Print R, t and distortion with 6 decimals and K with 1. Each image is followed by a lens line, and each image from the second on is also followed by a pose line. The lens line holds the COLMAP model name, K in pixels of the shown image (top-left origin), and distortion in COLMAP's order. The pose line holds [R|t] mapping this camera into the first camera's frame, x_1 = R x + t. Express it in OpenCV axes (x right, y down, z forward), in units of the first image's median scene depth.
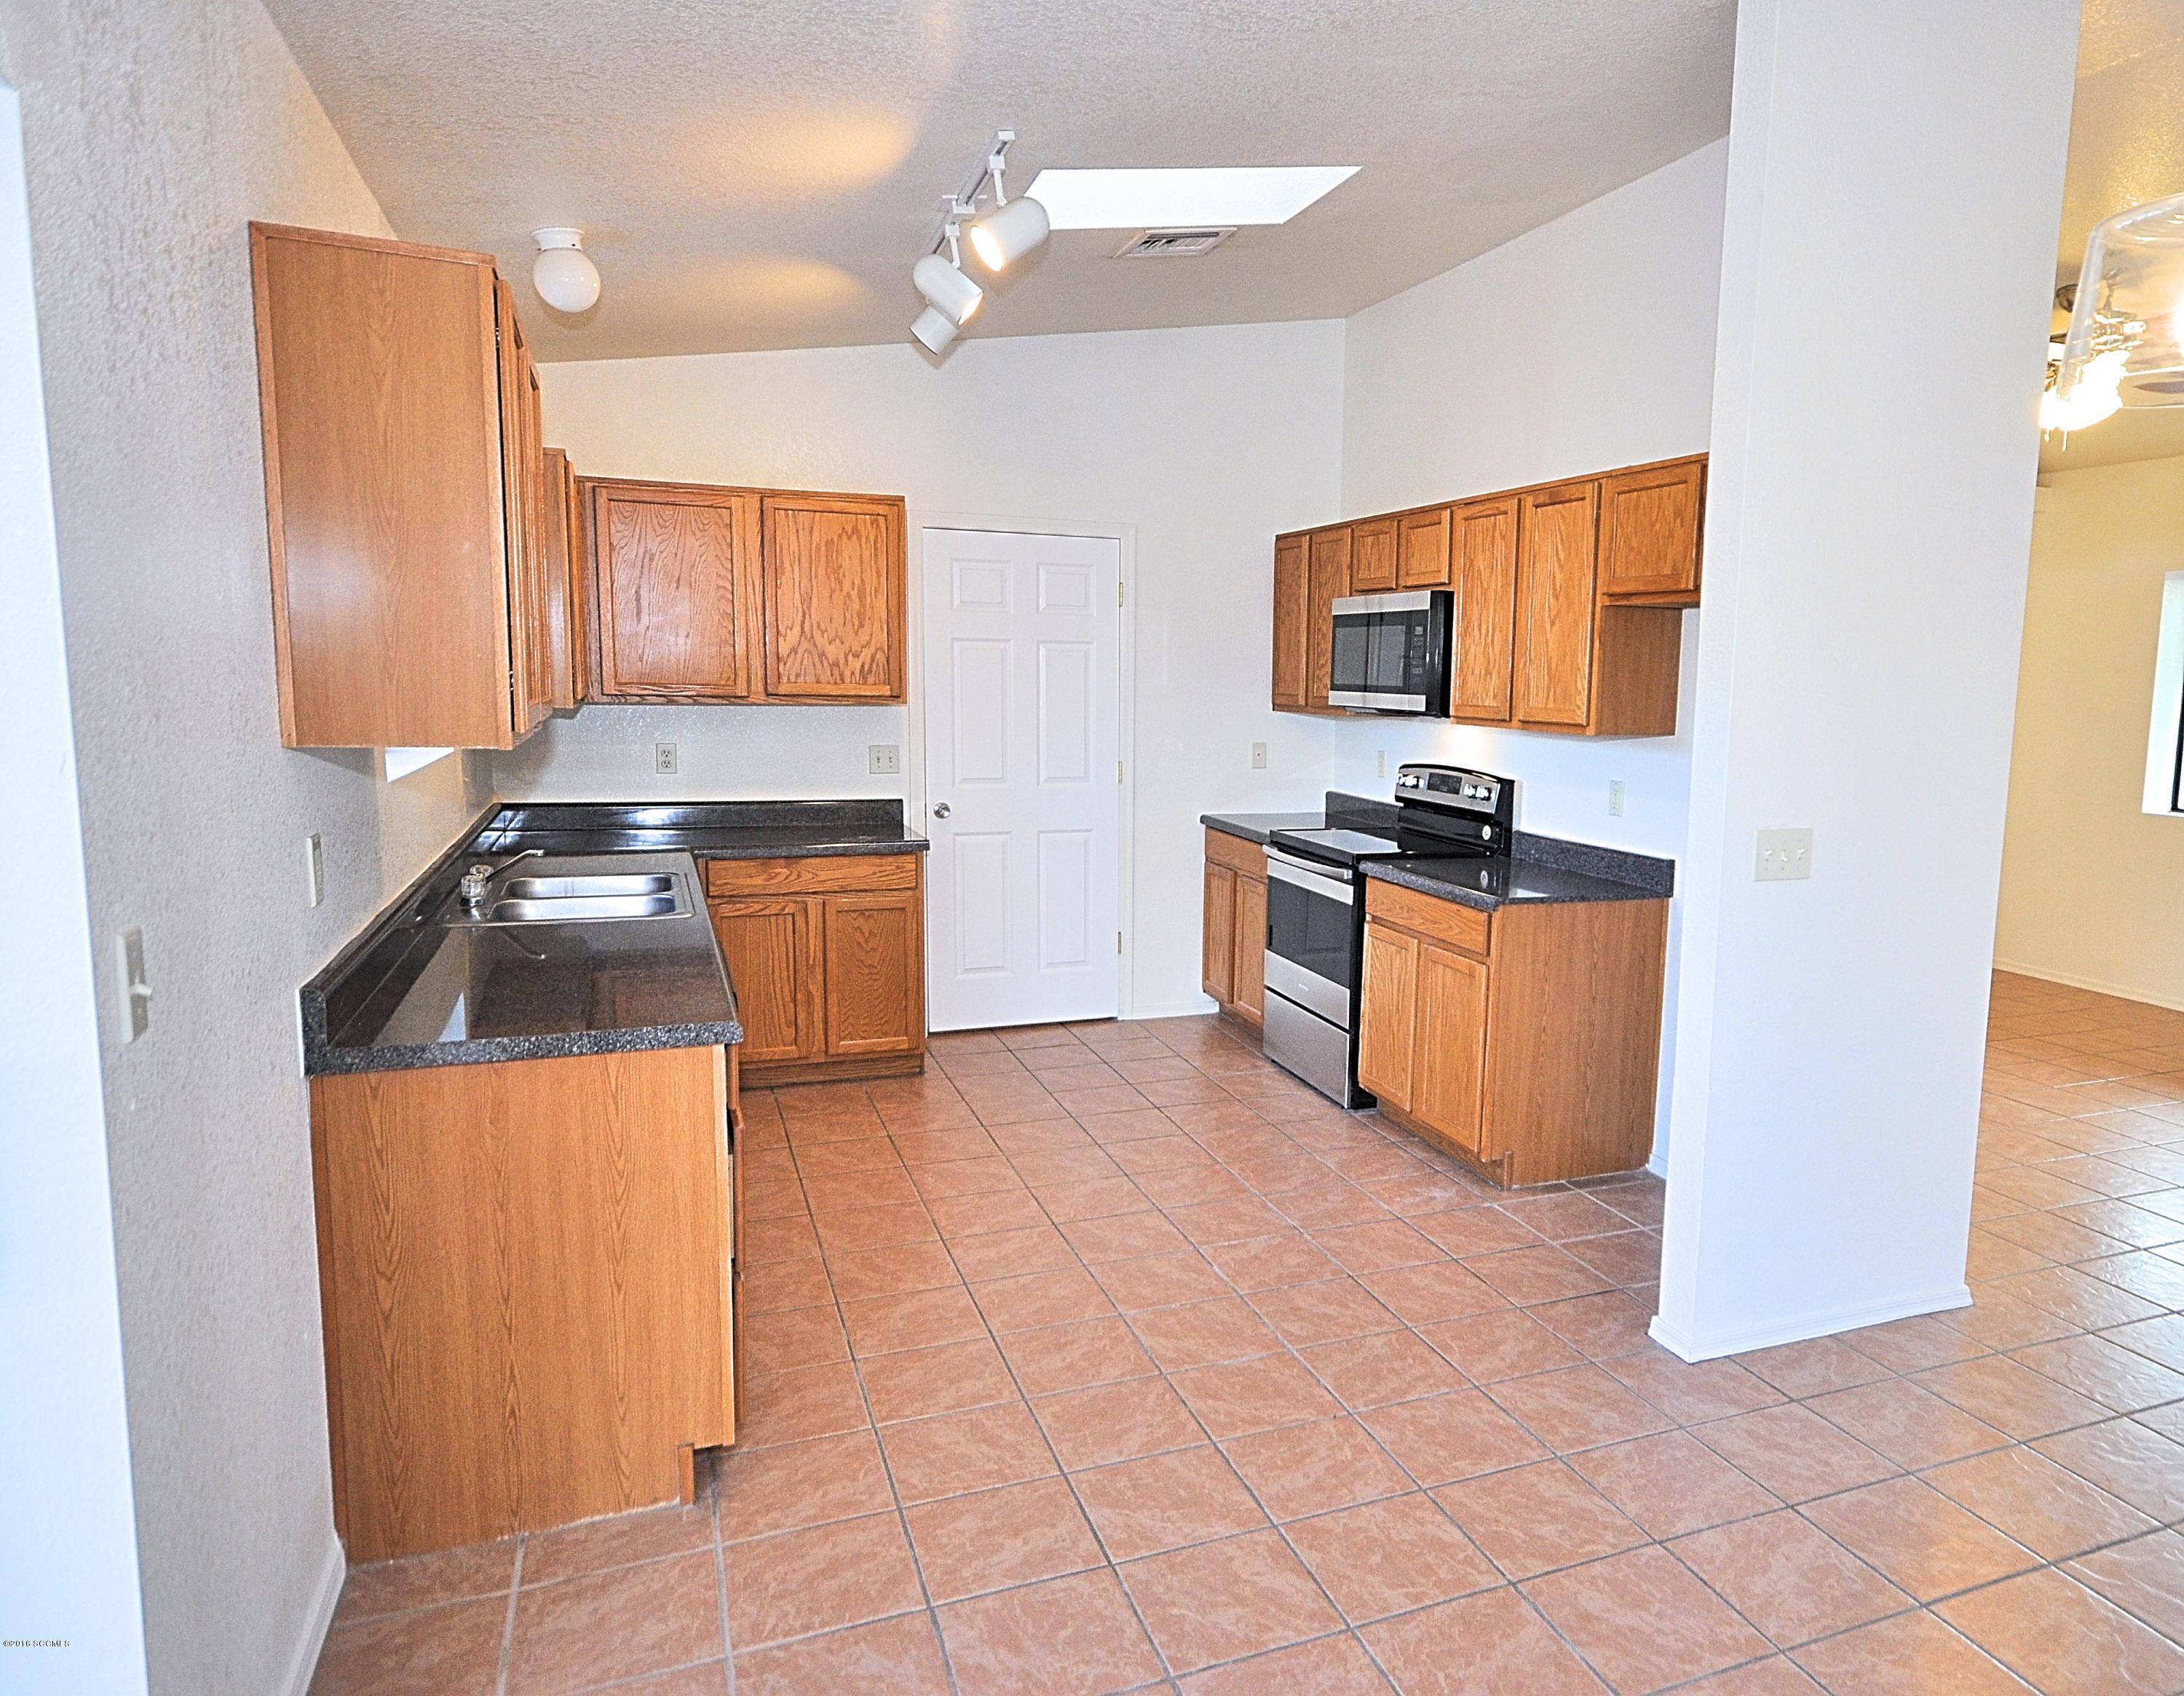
lens RADIAL K [[1435.9, 0, 1294.7], [0, 1435.9, 853.2], [0, 0, 1]] dist [-0.036439, 0.052118]
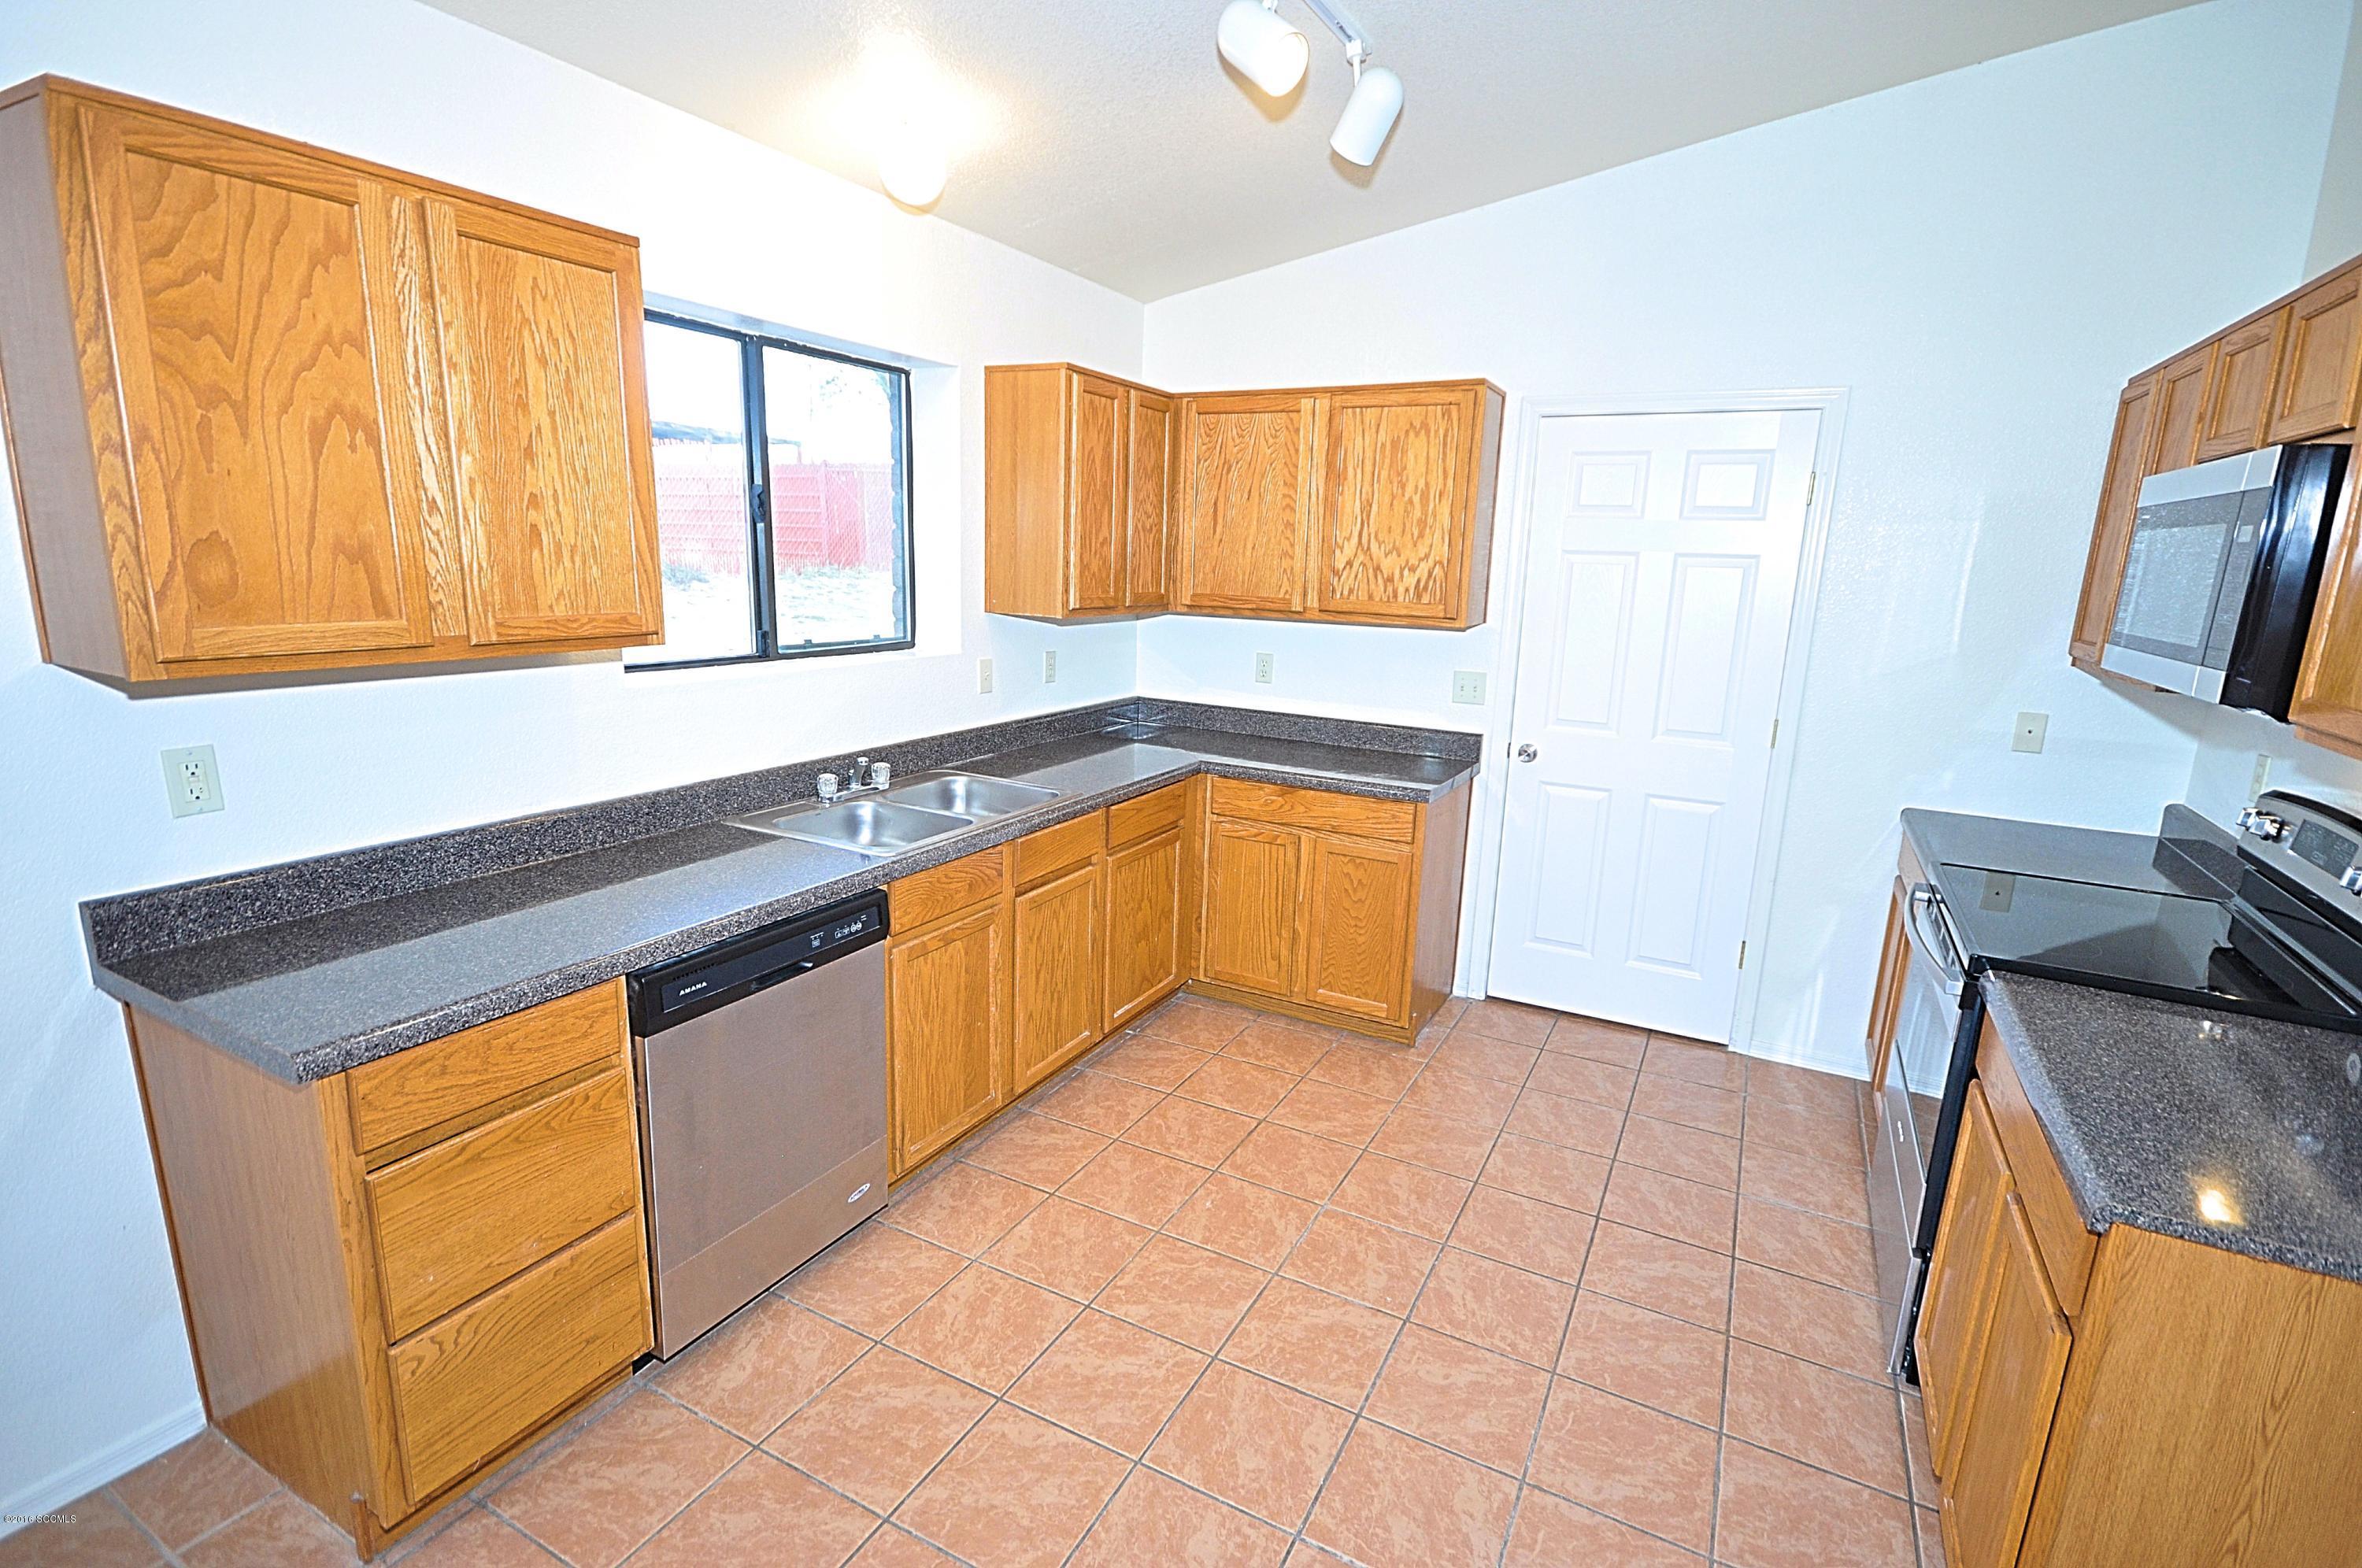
lens RADIAL K [[1102.5, 0, 1195.7], [0, 1102.5, 787.9], [0, 0, 1]] dist [0.015484, -0.009663]
pose [[0.615740, 0.166272, -0.770206, 0.164985], [-0.116853, 0.985943, 0.119427, -0.073662], [0.779236, 0.016465, 0.626514, 0.486313]]
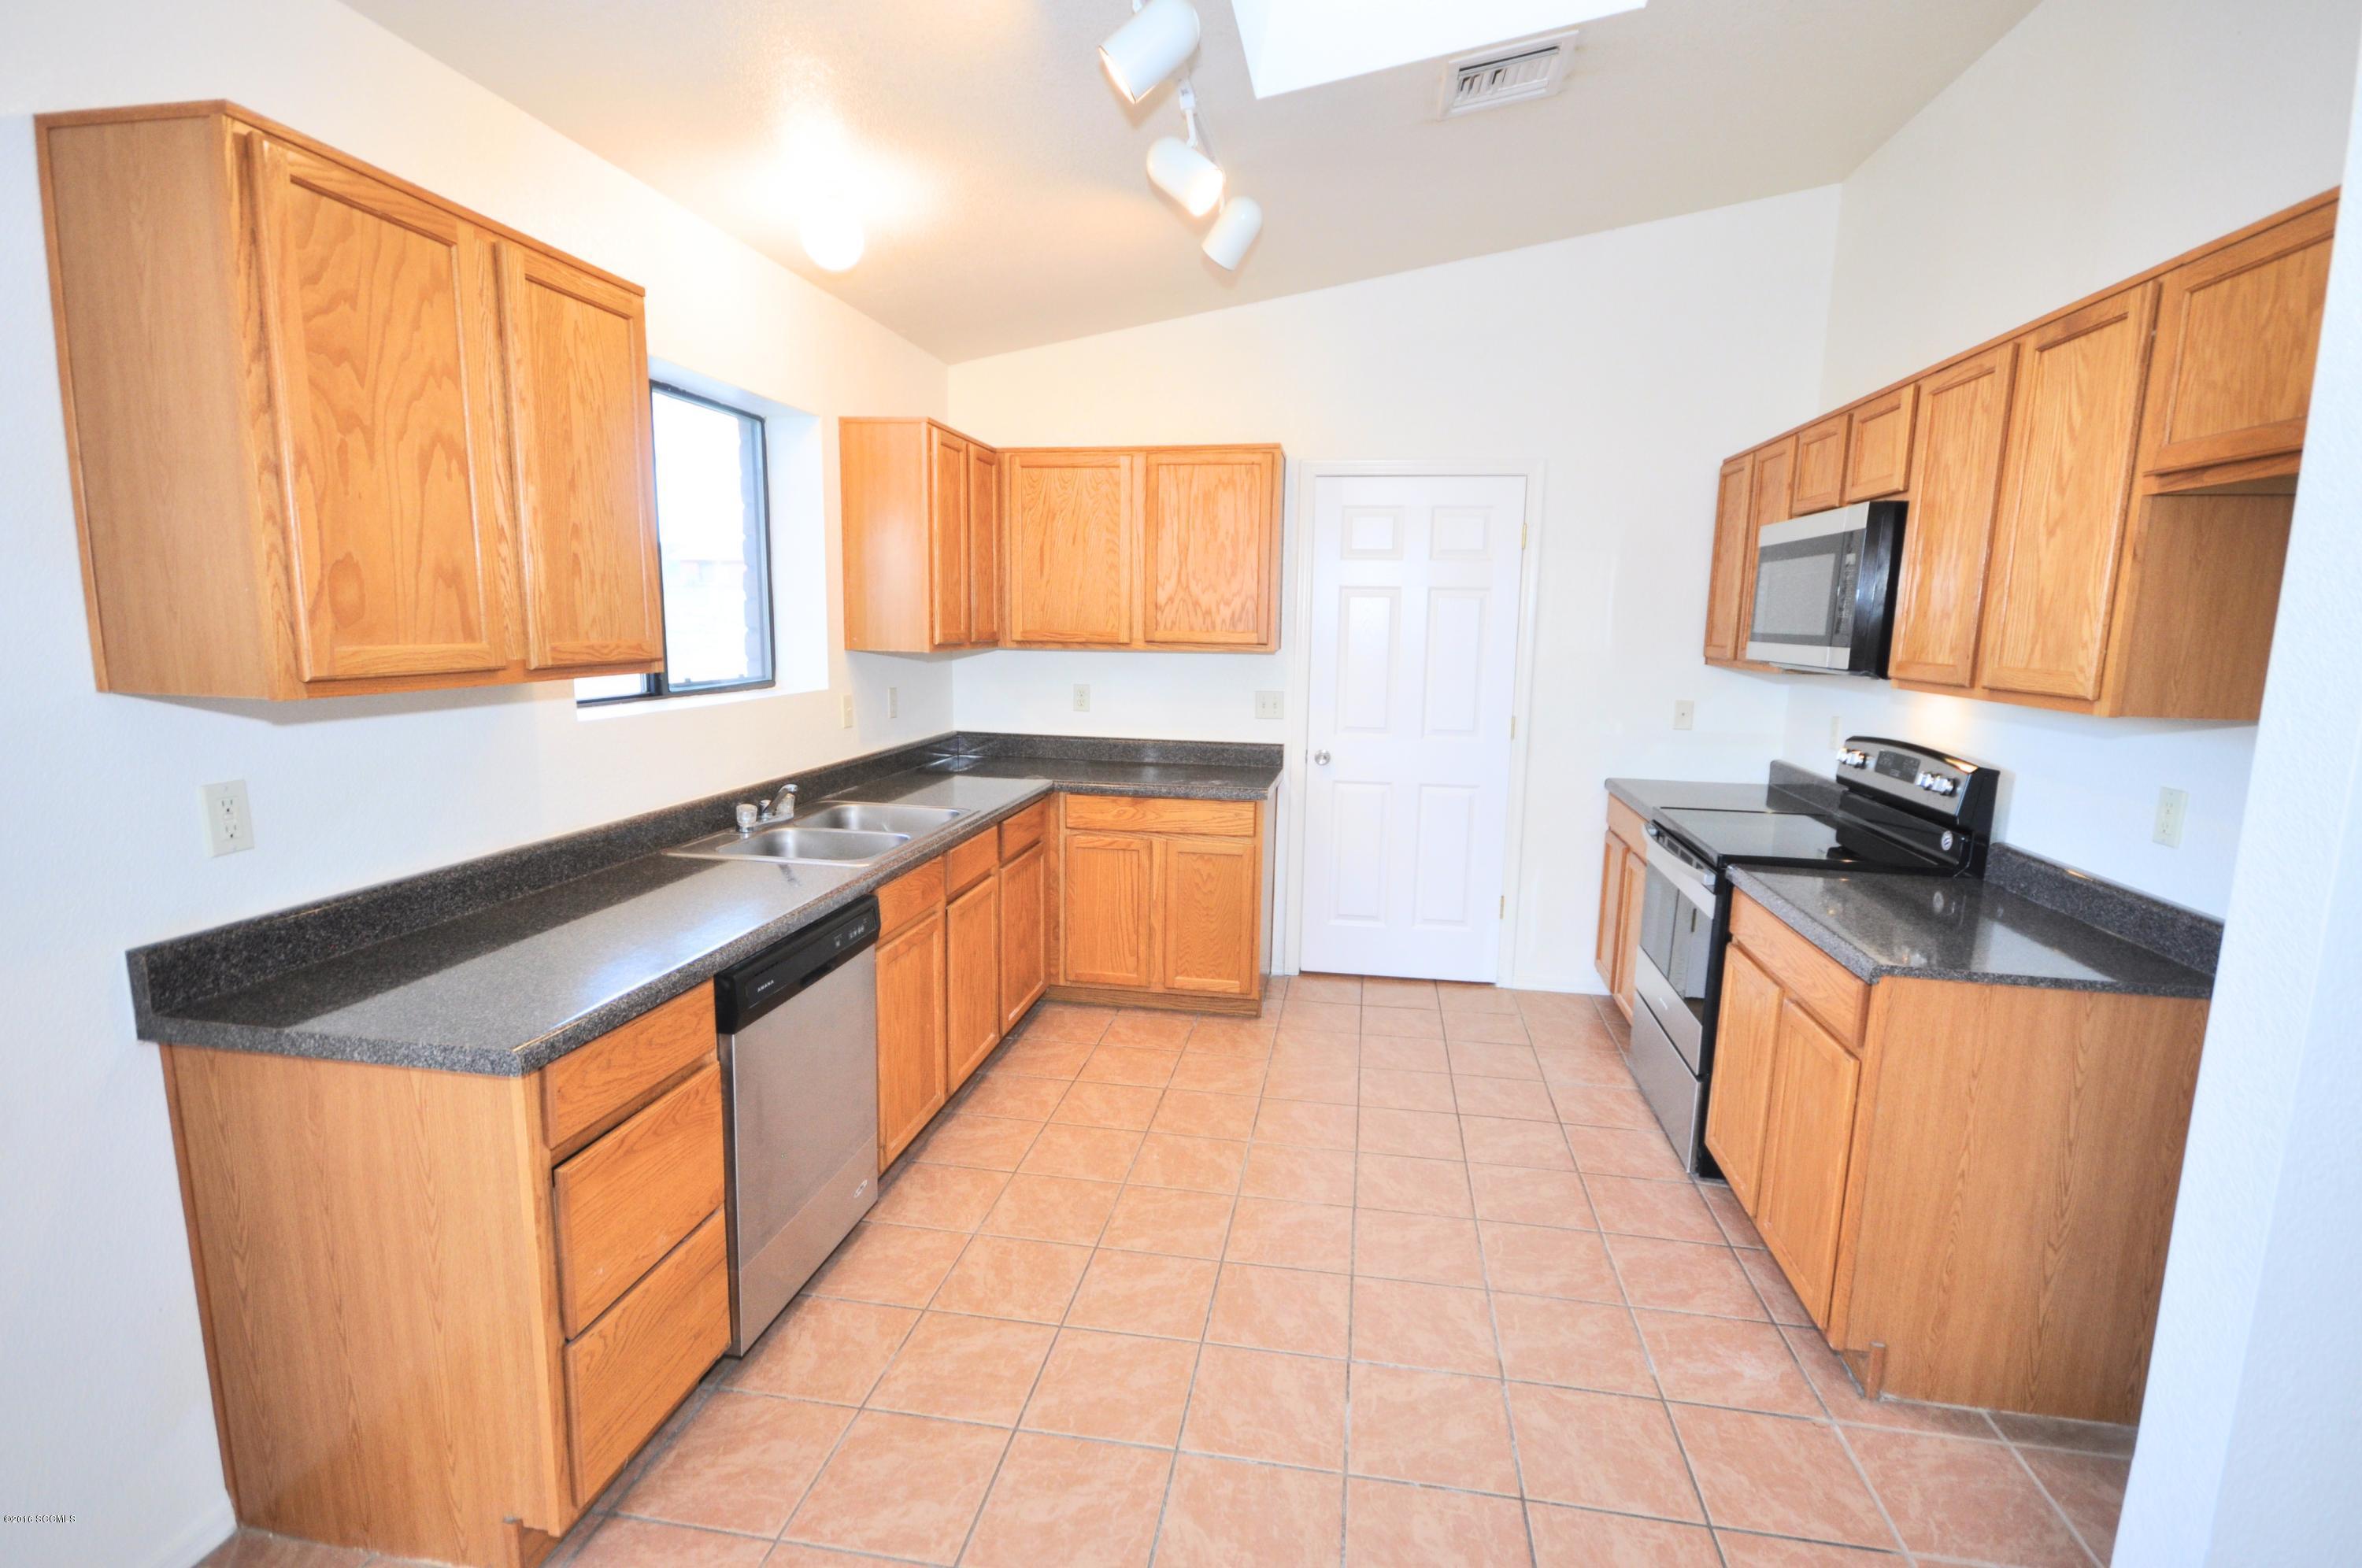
lens RADIAL K [[1102.5, 0, 1195.7], [0, 1102.5, 787.9], [0, 0, 1]] dist [0.015484, -0.009663]
pose [[0.834601, 0.077843, -0.545328, 0.121482], [-0.066980, 0.996960, 0.039802, -0.037733], [0.546768, 0.003307, 0.837277, 0.335296]]
